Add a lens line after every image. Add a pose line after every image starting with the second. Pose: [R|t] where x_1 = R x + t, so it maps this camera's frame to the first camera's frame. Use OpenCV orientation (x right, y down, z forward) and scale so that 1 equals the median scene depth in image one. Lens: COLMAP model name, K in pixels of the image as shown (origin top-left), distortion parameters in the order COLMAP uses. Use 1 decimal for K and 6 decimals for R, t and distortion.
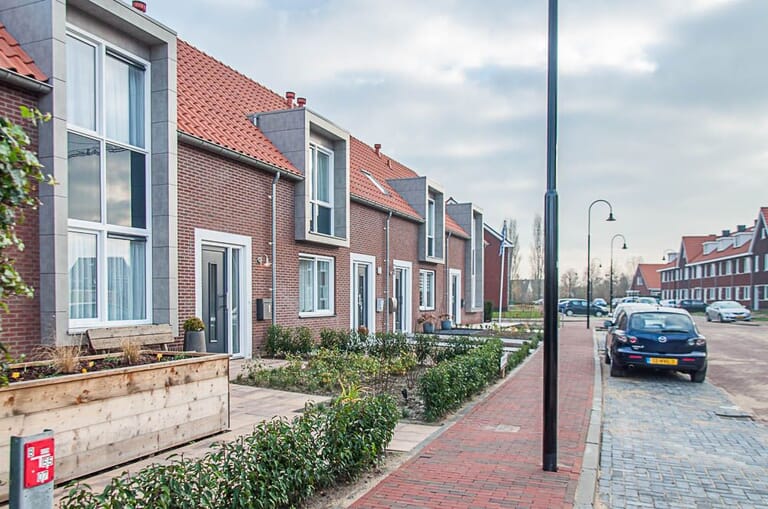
lens RADIAL K [[607.3, 0, 385.1], [0, 607.3, 306.6], [0, 0, 1]] dist [-0.001519, 0.000656]
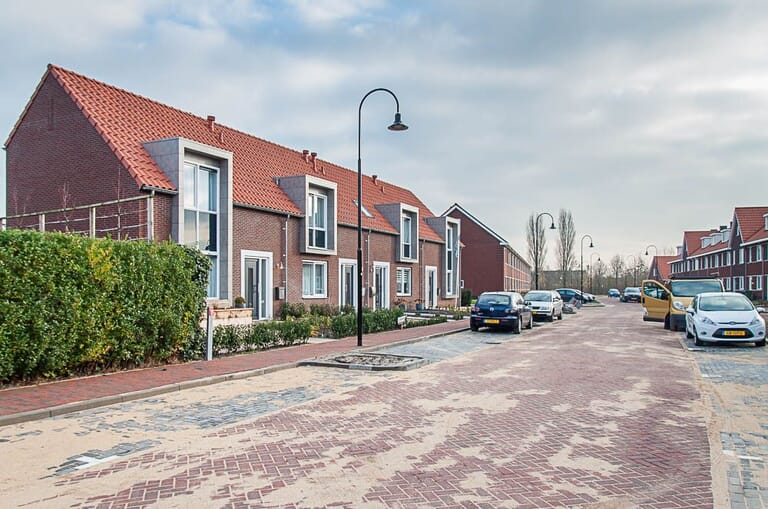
lens RADIAL K [[593.3, 0, 383.1], [0, 593.3, 283.9], [0, 0, 1]] dist [0.002106, 0.004029]
pose [[0.997036, -0.000053, -0.076935, 0.211265], [-0.001629, 0.999761, -0.021792, 0.013242], [0.076917, 0.021853, 0.996798, -0.631370]]
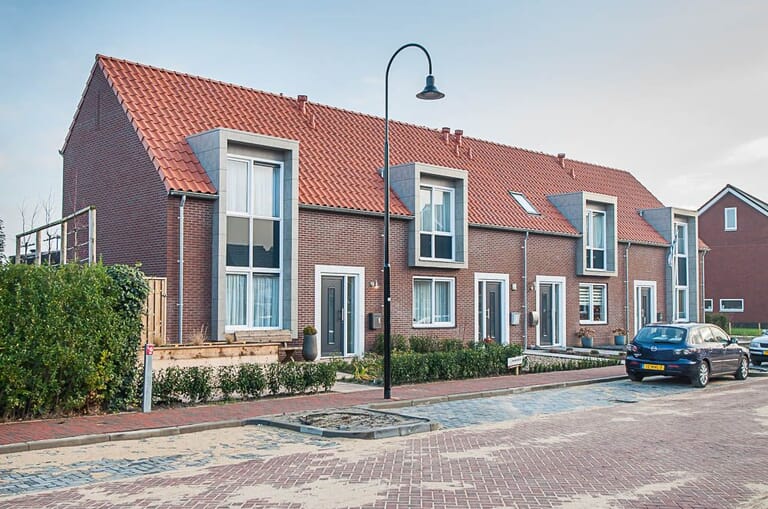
lens RADIAL K [[799.3, 0, 385.3], [0, 799.3, 272.1], [0, 0, 1]] dist [0.017333, -0.000795]
pose [[0.911038, -0.016036, -0.412010, 0.493954], [-0.008400, 0.998314, -0.057429, -0.001959], [0.412236, 0.055780, 0.909368, -0.531362]]
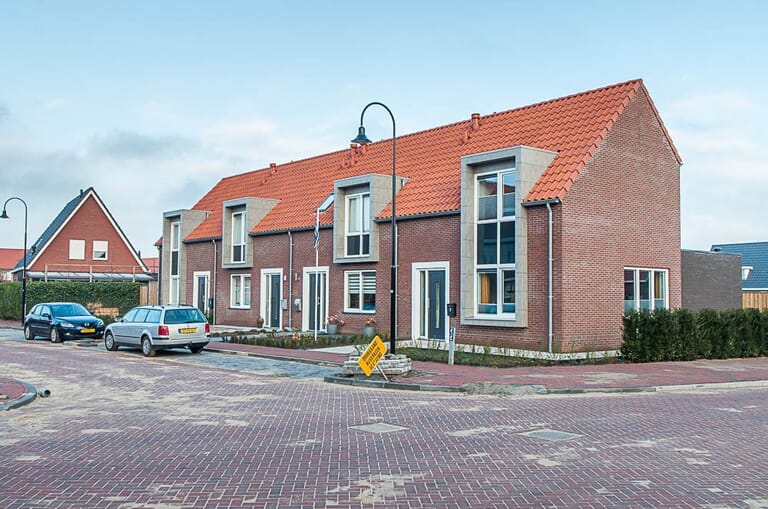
lens RADIAL K [[799.3, 0, 385.3], [0, 799.3, 272.1], [0, 0, 1]] dist [0.017333, -0.000795]
pose [[-0.481824, -0.034294, -0.875597, 1.888873], [-0.025765, 0.999356, -0.024963, -0.045825], [0.875889, 0.010532, -0.482397, 2.715042]]
